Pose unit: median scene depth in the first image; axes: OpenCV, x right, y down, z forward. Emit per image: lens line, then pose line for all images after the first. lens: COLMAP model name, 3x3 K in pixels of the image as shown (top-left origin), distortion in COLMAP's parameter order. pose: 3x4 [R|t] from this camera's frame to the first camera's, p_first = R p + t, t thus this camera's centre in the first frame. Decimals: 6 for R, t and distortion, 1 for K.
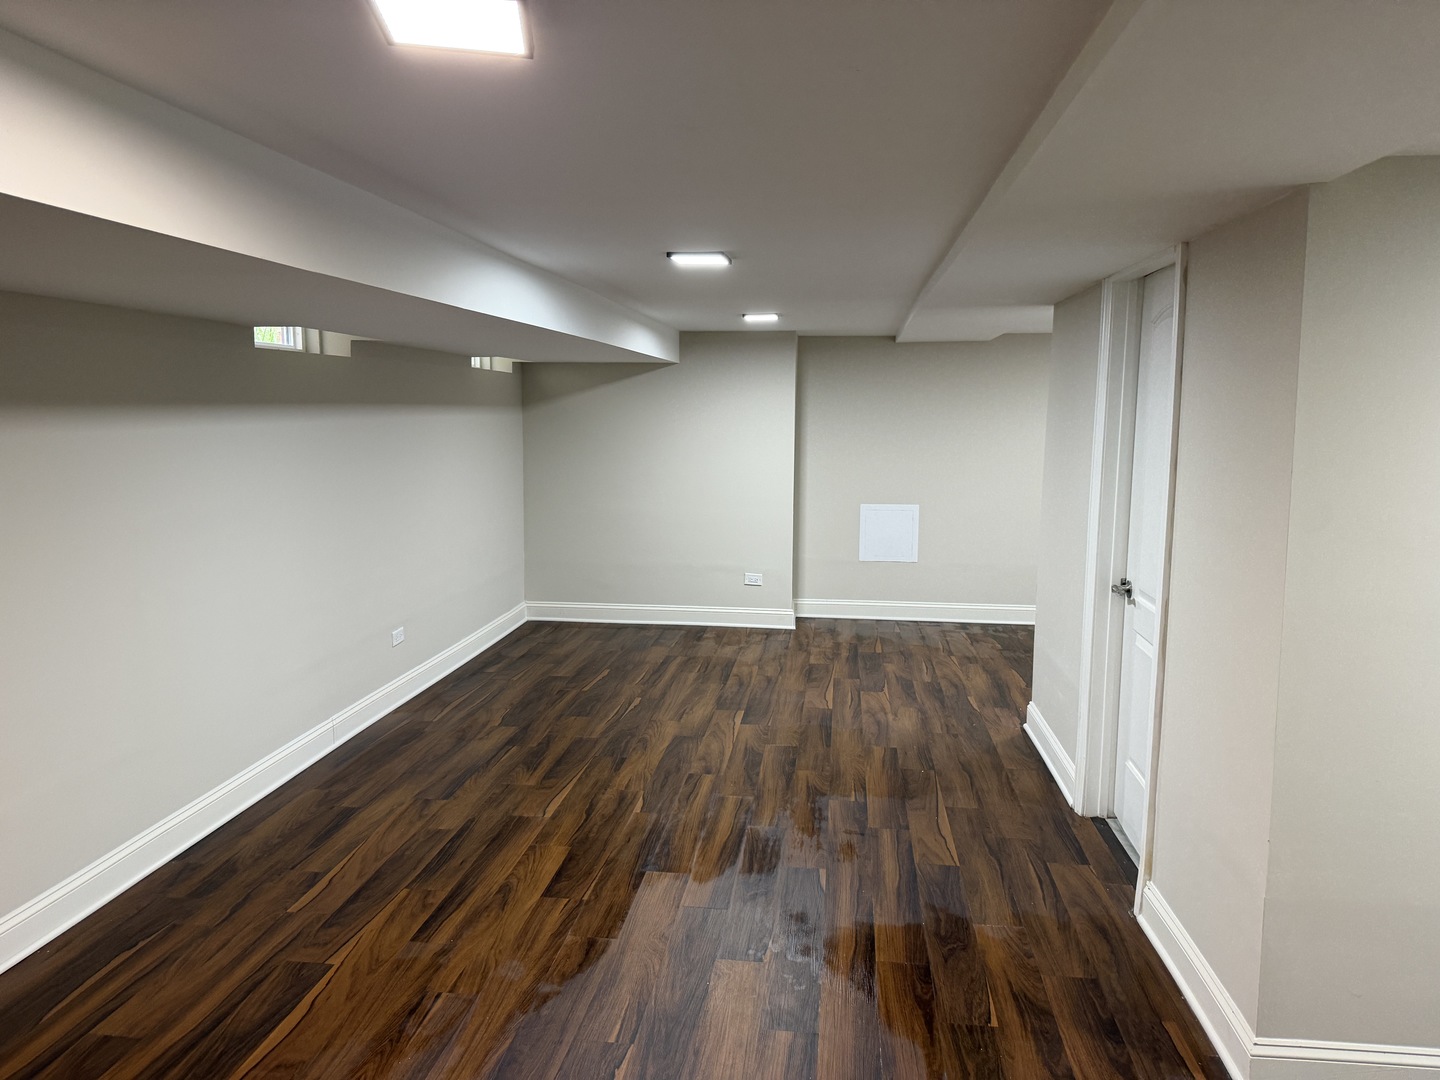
lens RADIAL K [[1018.3, 0, 712.3], [0, 1018.3, 537.6], [0, 0, 1]] dist [0.121864, -0.244514]
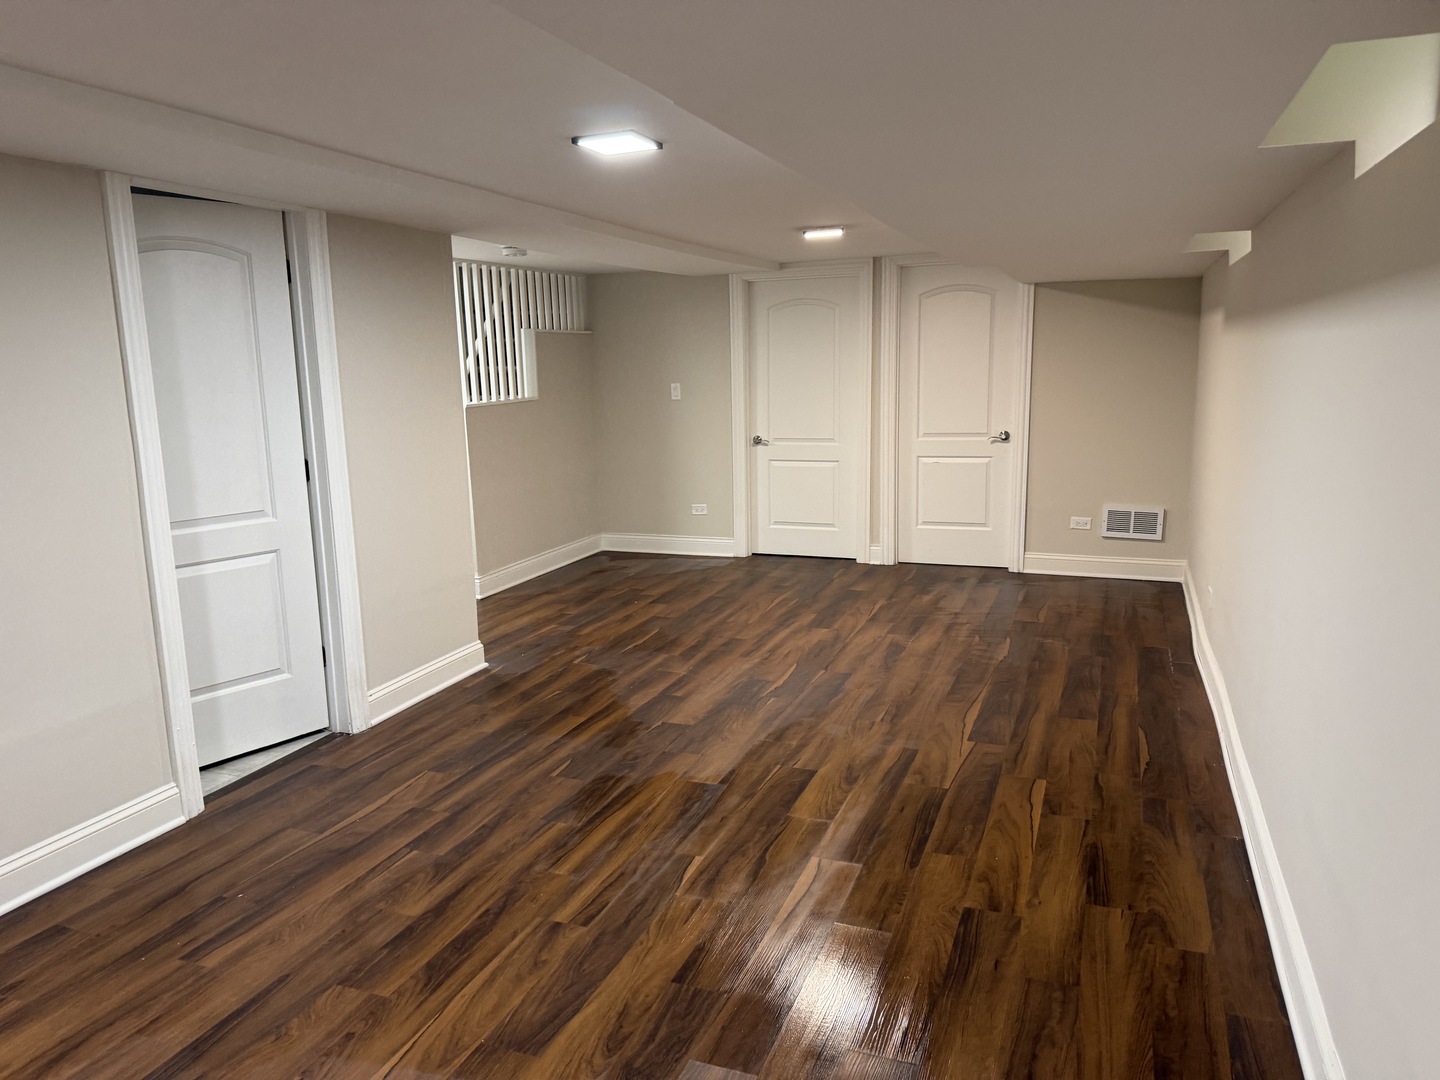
lens RADIAL K [[1018.2, 0, 720.0], [0, 1018.2, 540.0], [0, 0, 1]] dist [0.126933, -0.114164]
pose [[-0.971817, -0.025797, 0.234320, -0.273044], [0.046264, 0.953793, 0.296881, -0.193203], [-0.231152, 0.299354, -0.925719, 1.702324]]
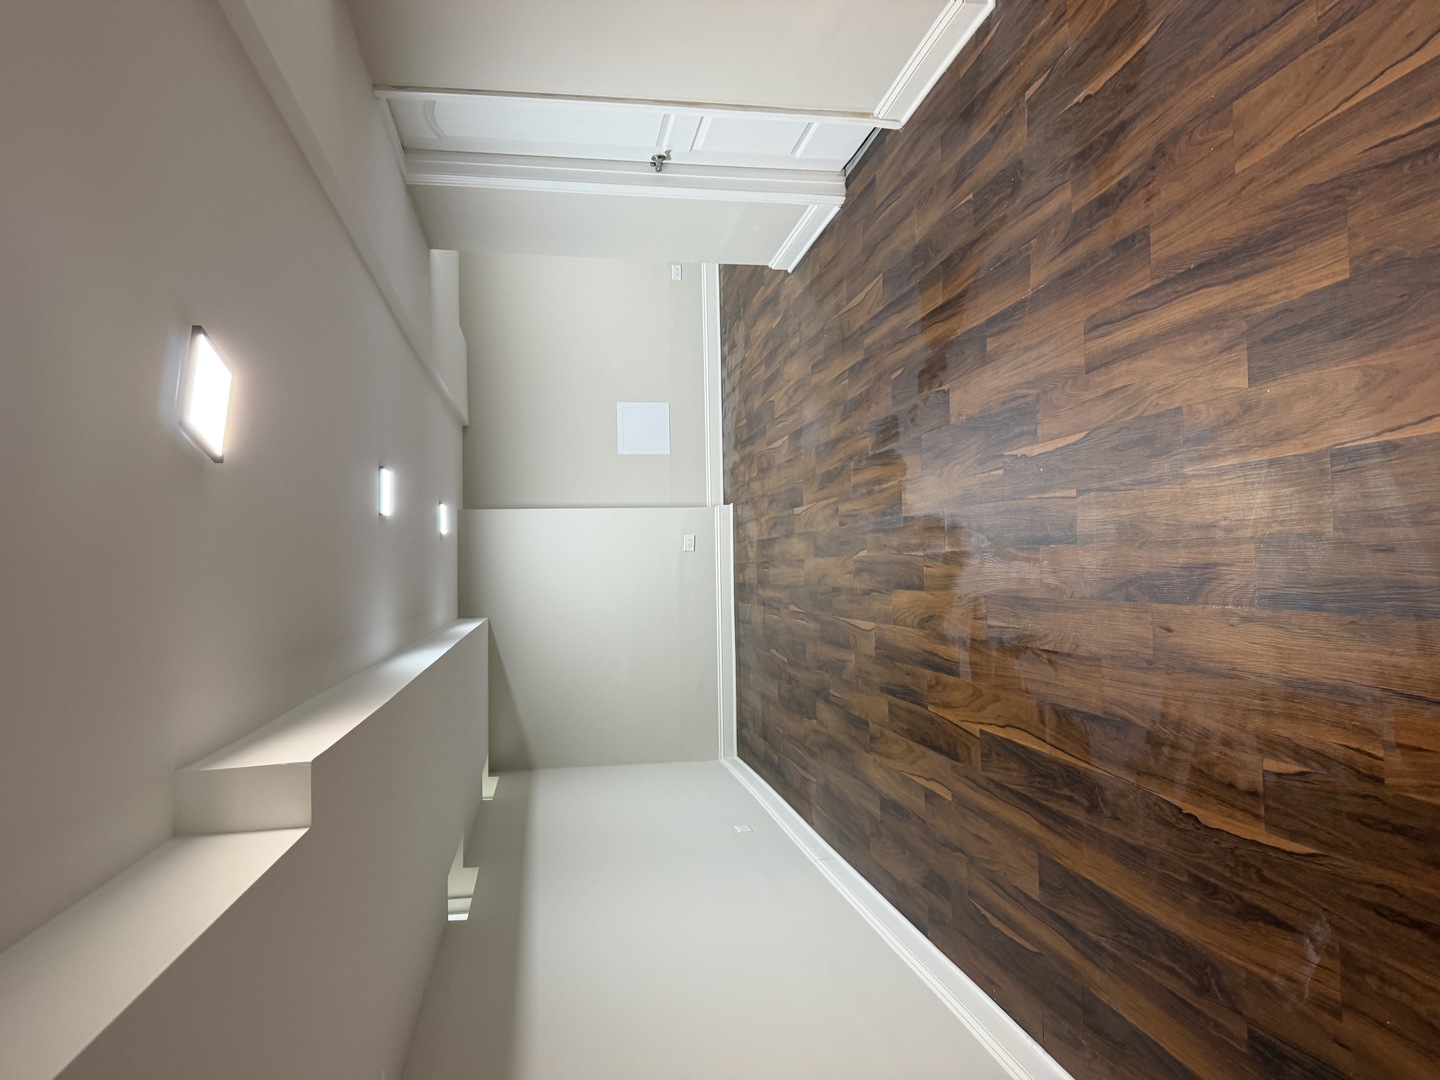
lens RADIAL K [[1018.2, 0, 720.0], [0, 1018.2, 540.0], [0, 0, 1]] dist [0.126933, -0.114164]
pose [[-0.044959, -0.986926, 0.154777, -0.243113], [0.998351, -0.038851, 0.042264, 0.052552], [-0.035699, 0.156422, 0.987045, -0.158634]]
